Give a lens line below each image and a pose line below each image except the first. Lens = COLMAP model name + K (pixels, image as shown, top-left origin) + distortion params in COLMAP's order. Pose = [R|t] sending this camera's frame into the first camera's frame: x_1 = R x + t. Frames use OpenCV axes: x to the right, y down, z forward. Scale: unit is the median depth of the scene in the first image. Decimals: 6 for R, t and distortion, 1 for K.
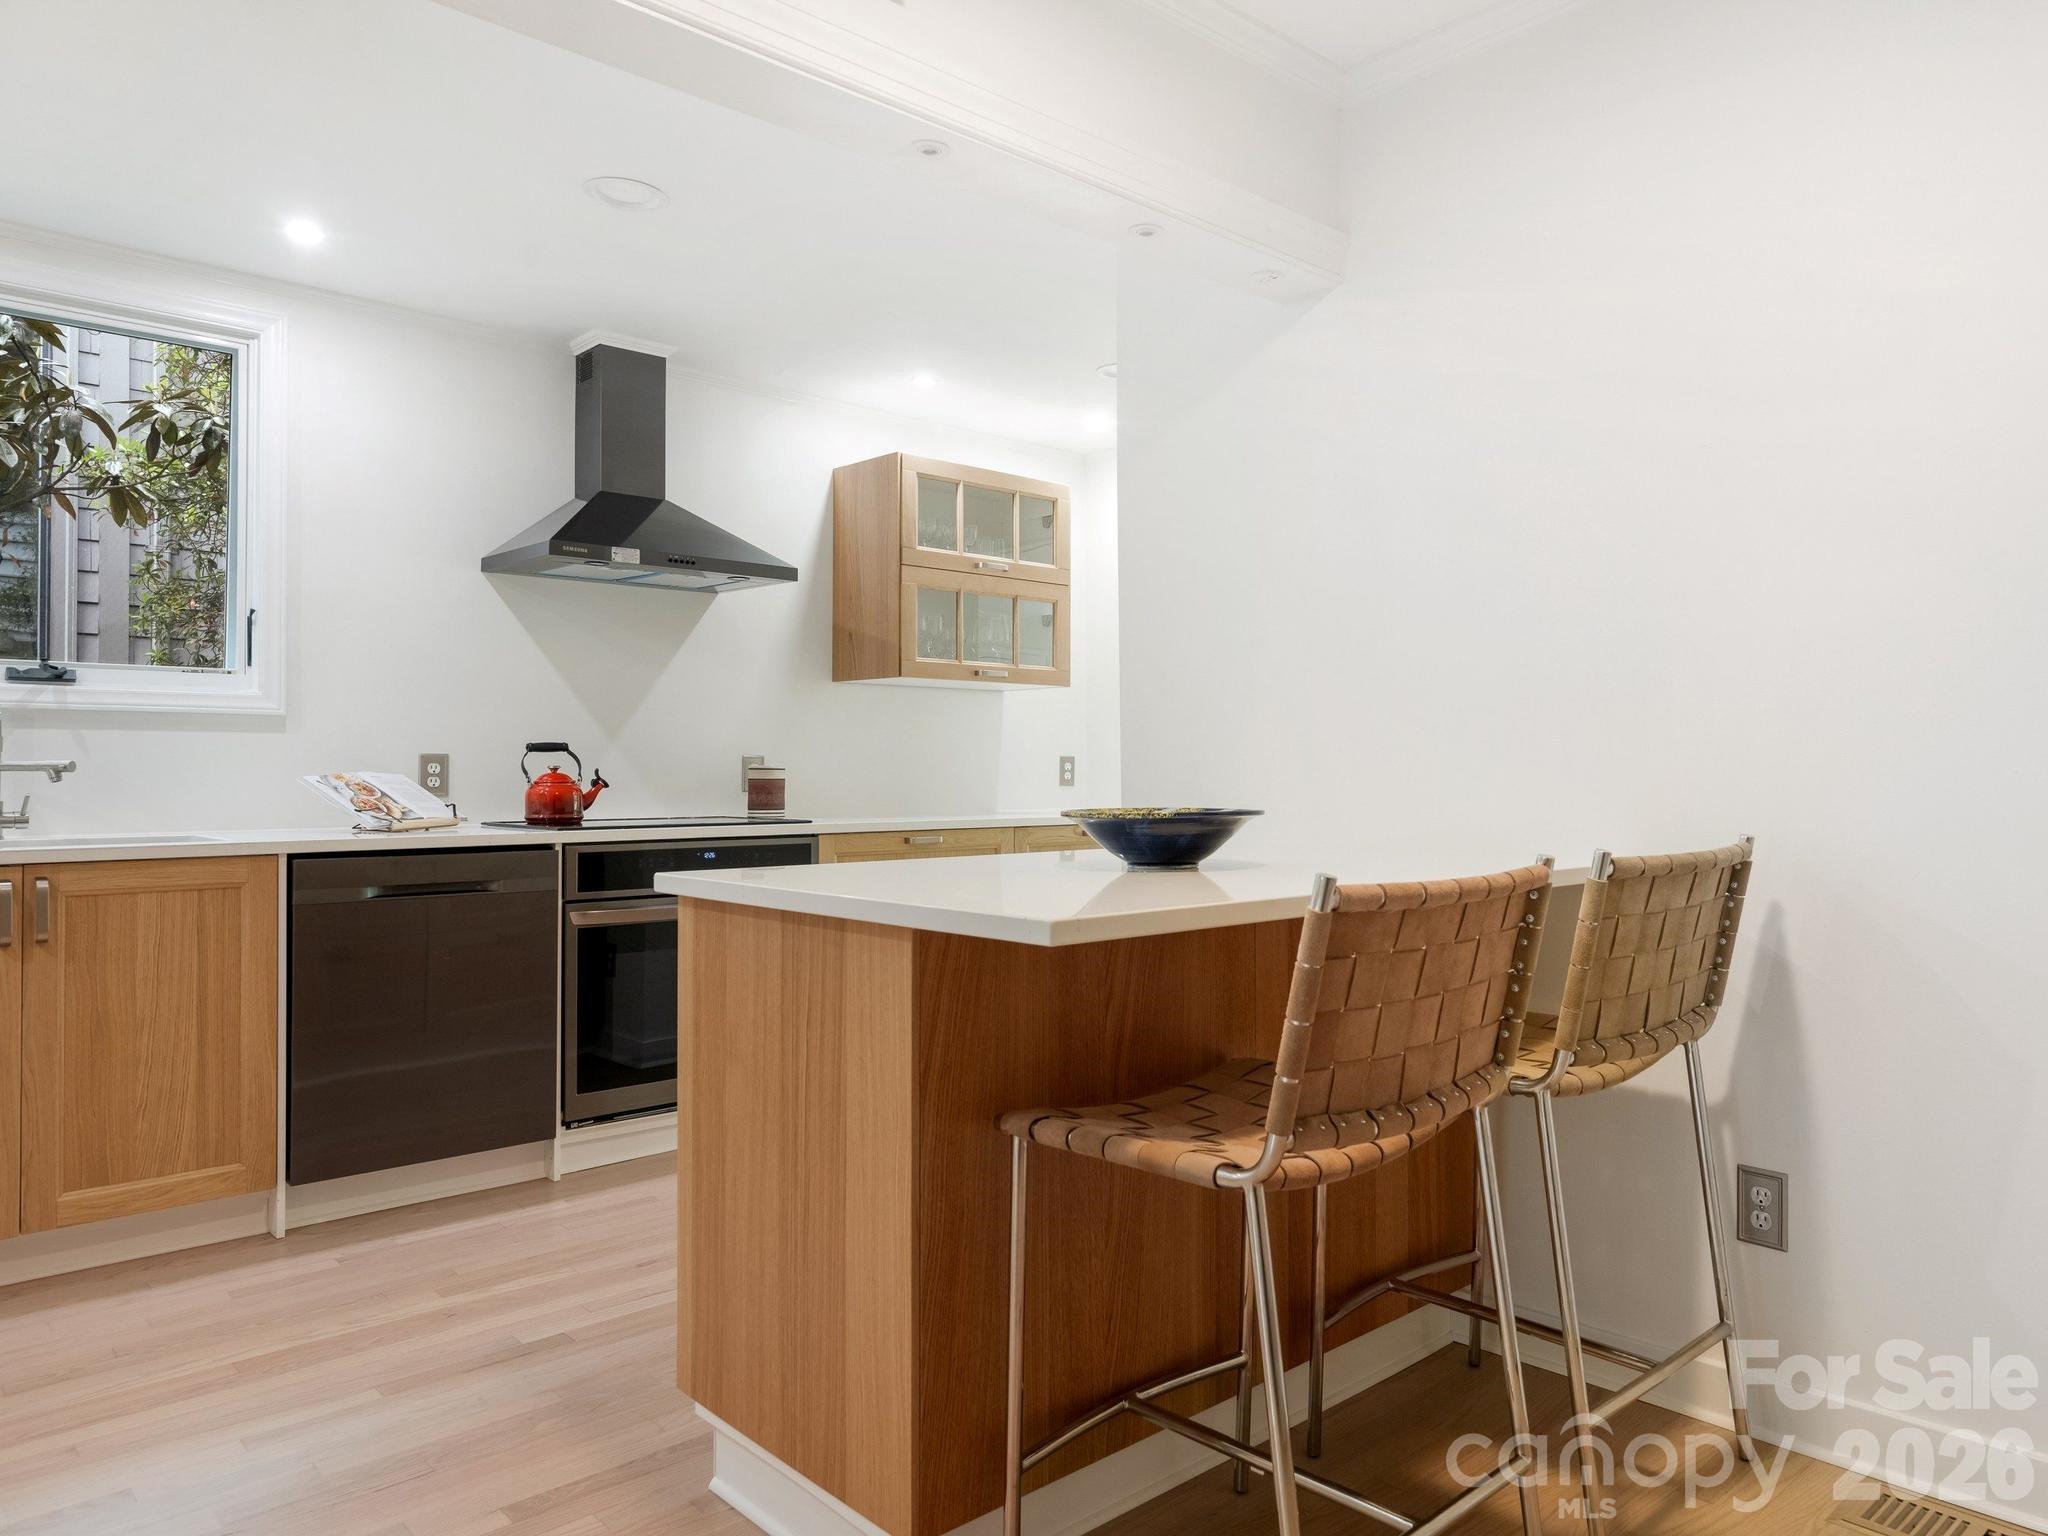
lens RADIAL K [[1363.5, 0, 1123.4], [0, 1363.5, 755.9], [0, 0, 1]] dist [-0.007835, 0.003476]
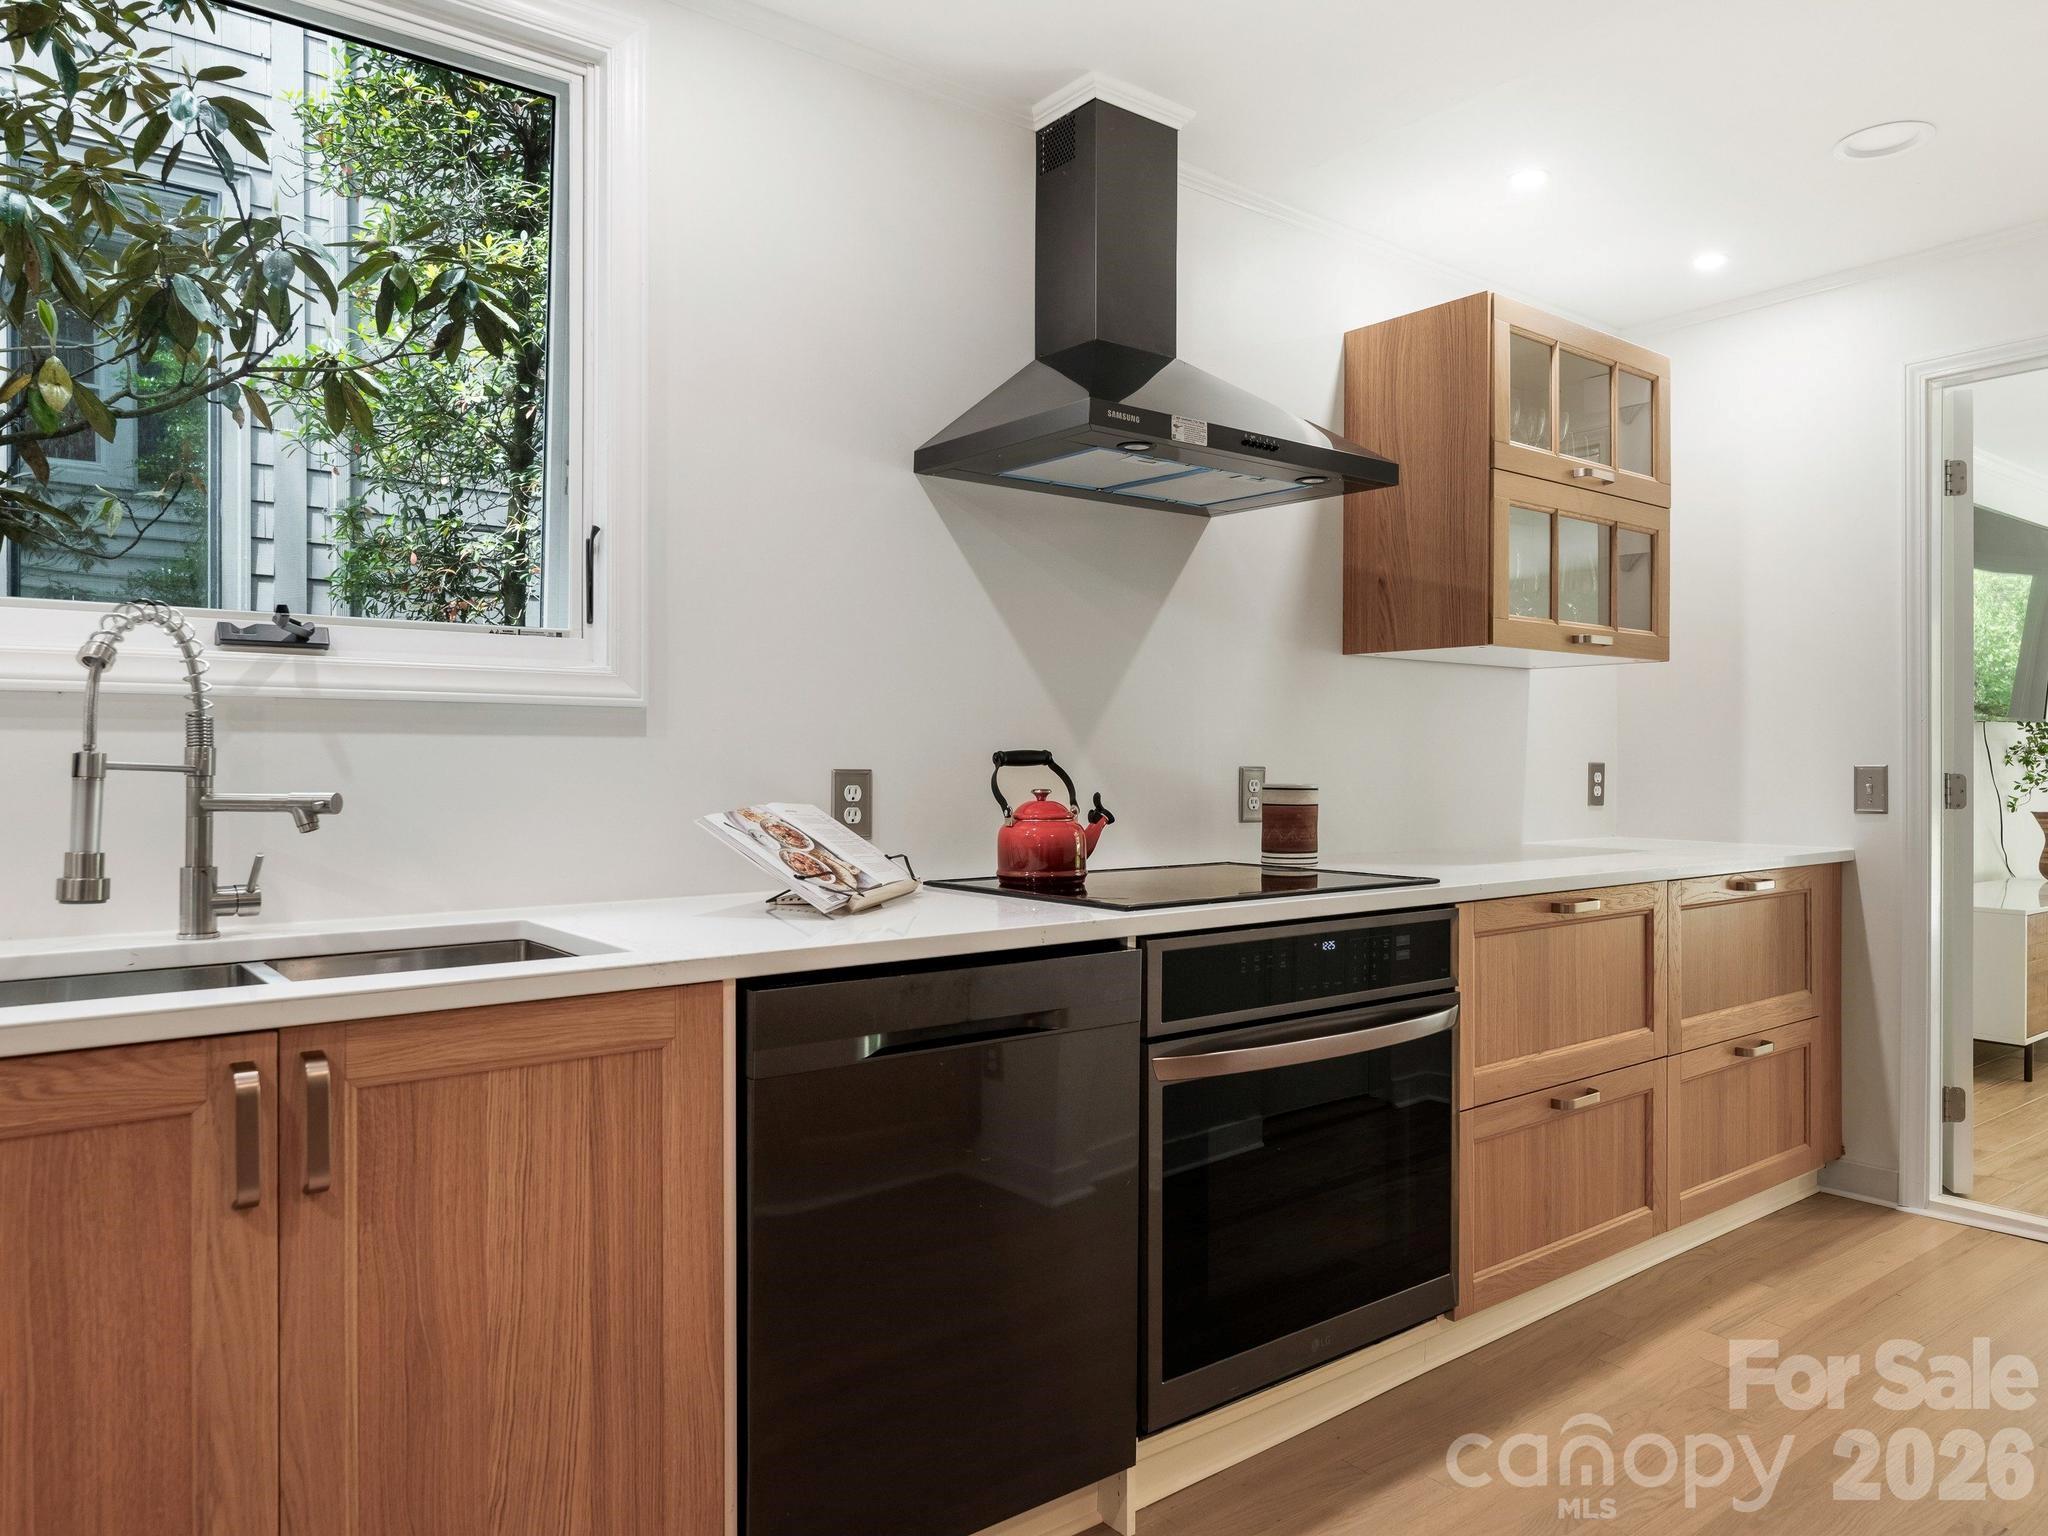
lens RADIAL K [[1325.1, 0, 1024.0], [0, 1325.1, 768.0], [0, 0, 1]] dist [-0.000353, 0.002416]
pose [[0.994255, 0.003410, -0.106982, -0.387737], [-0.001378, 0.999817, 0.019063, -0.014375], [0.107028, -0.018806, 0.994078, 0.440809]]
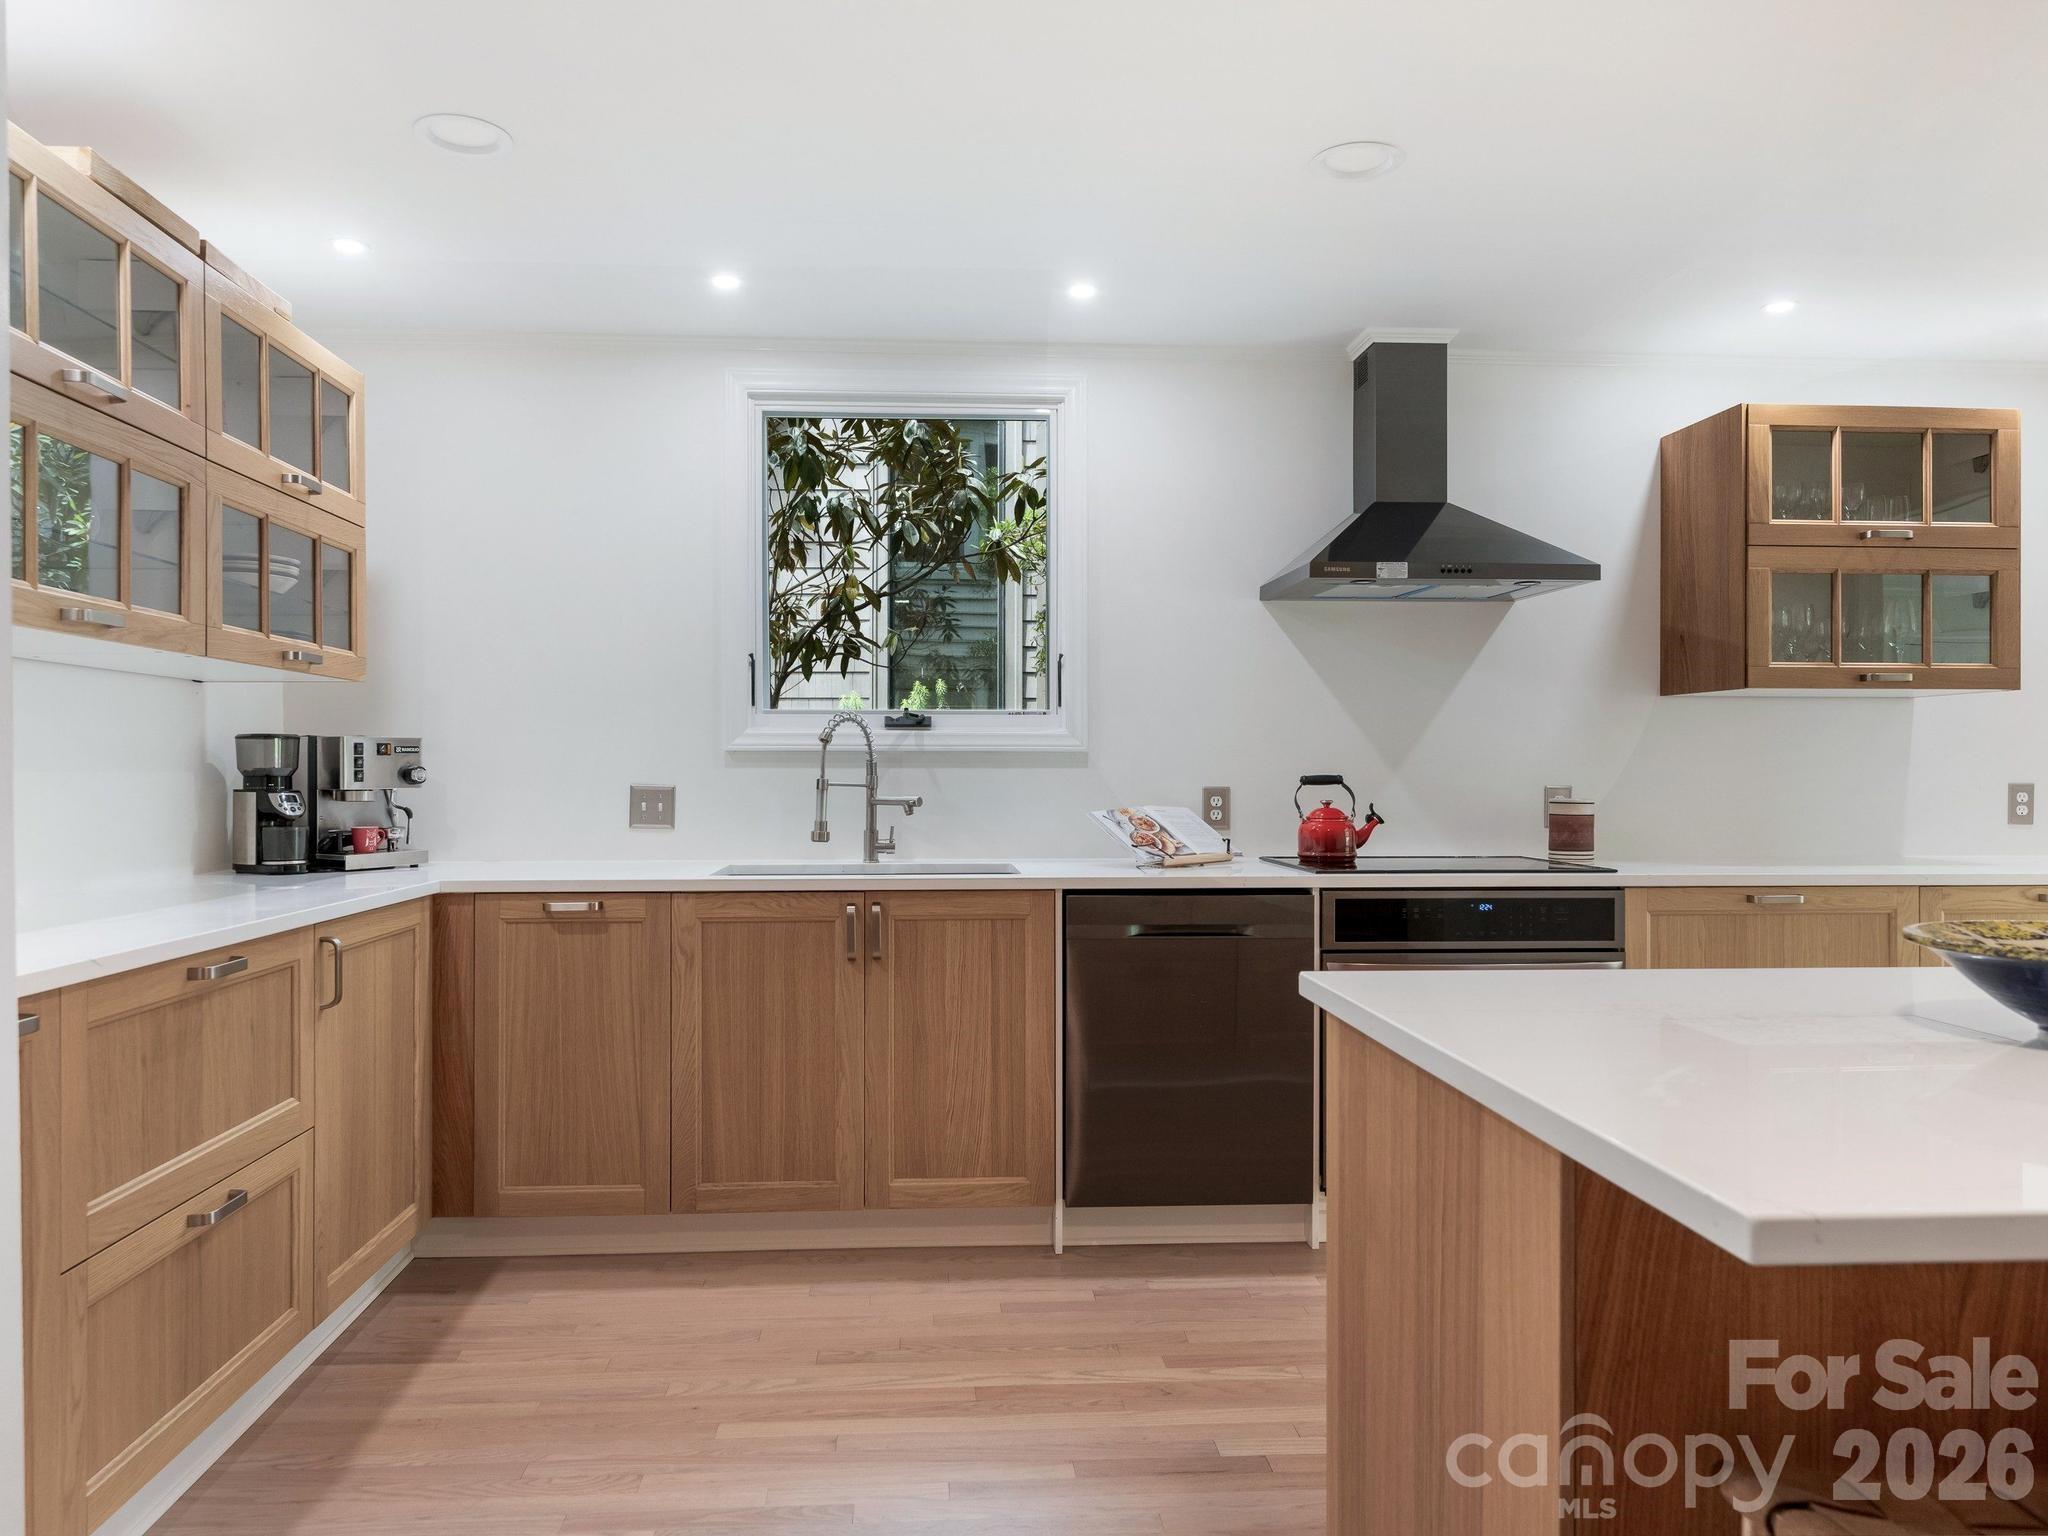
lens RADIAL K [[1341.3, 0, 1024.0], [0, 1341.3, 768.0], [0, 0, 1]] dist [-0.003205, 0.002298]
pose [[0.759622, -0.000529, -0.650365, 0.029118], [0.006680, 0.999953, 0.006988, -0.024534], [0.650331, -0.009653, 0.759590, 0.168666]]
